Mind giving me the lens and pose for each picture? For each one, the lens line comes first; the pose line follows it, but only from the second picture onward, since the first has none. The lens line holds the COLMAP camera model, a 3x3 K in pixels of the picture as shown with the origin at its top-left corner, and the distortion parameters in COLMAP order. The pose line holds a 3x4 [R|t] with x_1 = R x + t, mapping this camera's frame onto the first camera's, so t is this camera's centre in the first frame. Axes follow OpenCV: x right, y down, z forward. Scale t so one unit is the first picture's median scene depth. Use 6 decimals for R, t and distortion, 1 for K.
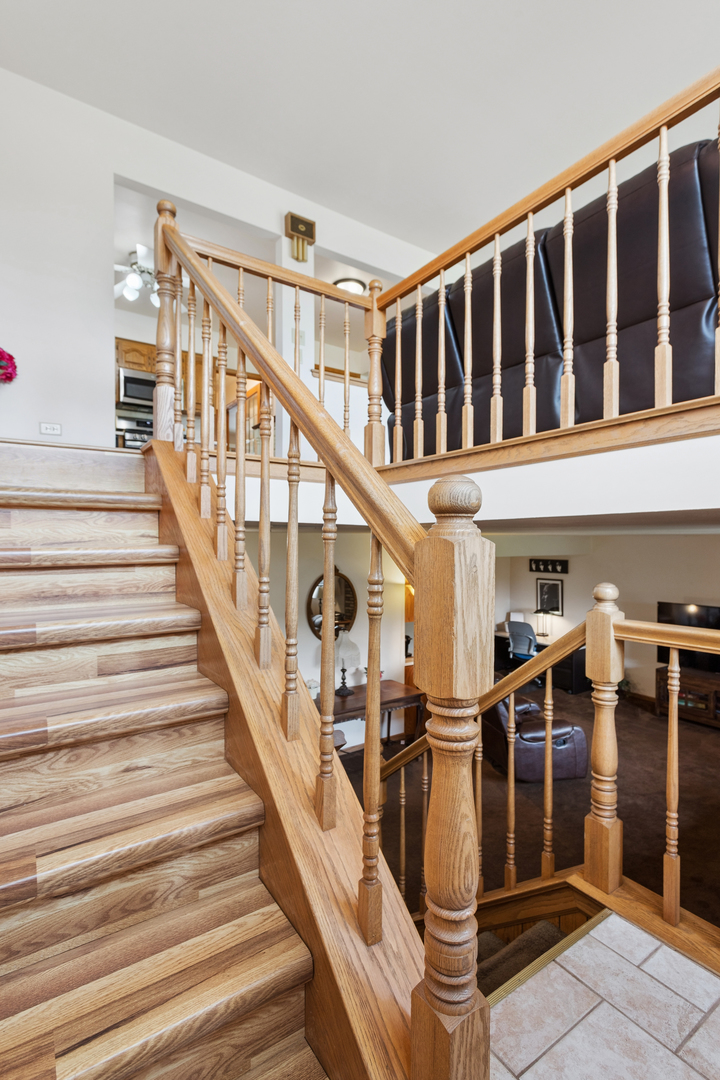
lens RADIAL K [[509.5, 0, 361.7], [0, 509.5, 542.6], [0, 0, 1]] dist [0.001072, 0.000079]
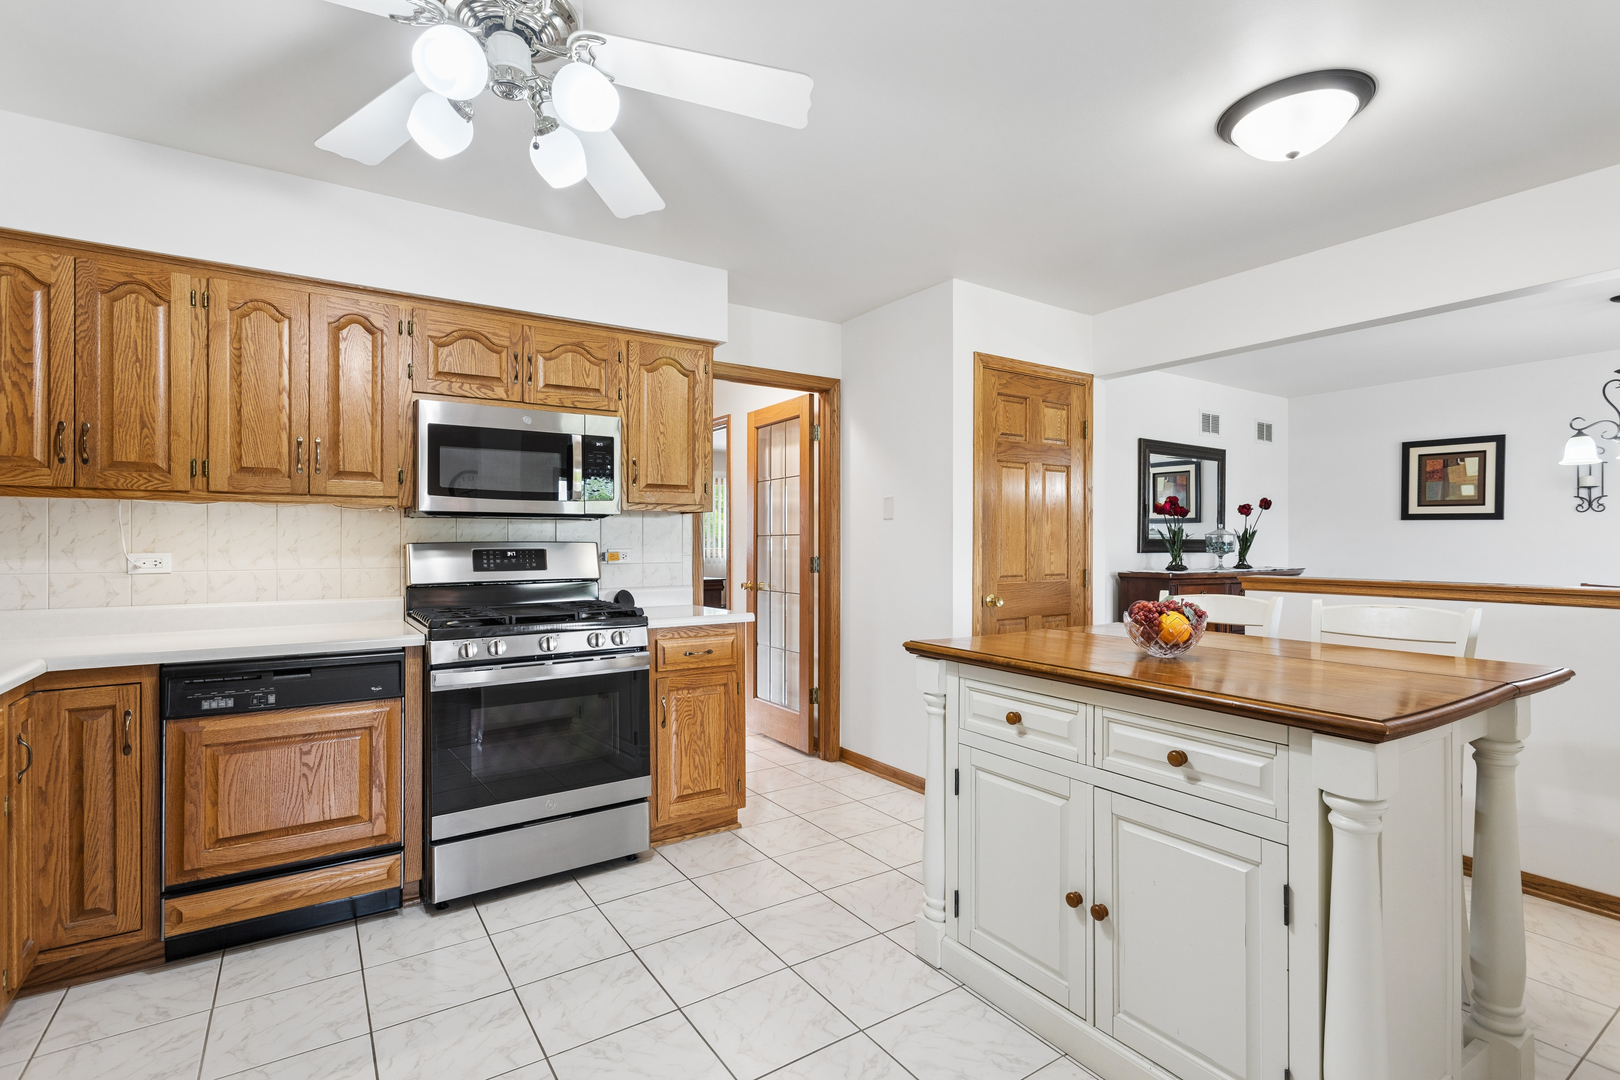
lens RADIAL K [[764.3, 0, 822.9], [0, 764.3, 540.4], [0, 0, 1]] dist [0.001072, 0.000079]
pose [[0.999978, 0.005845, -0.003163, -0.238256], [-0.005830, 0.999971, 0.004976, -0.263236], [0.003192, -0.004957, 0.999983, 0.559570]]
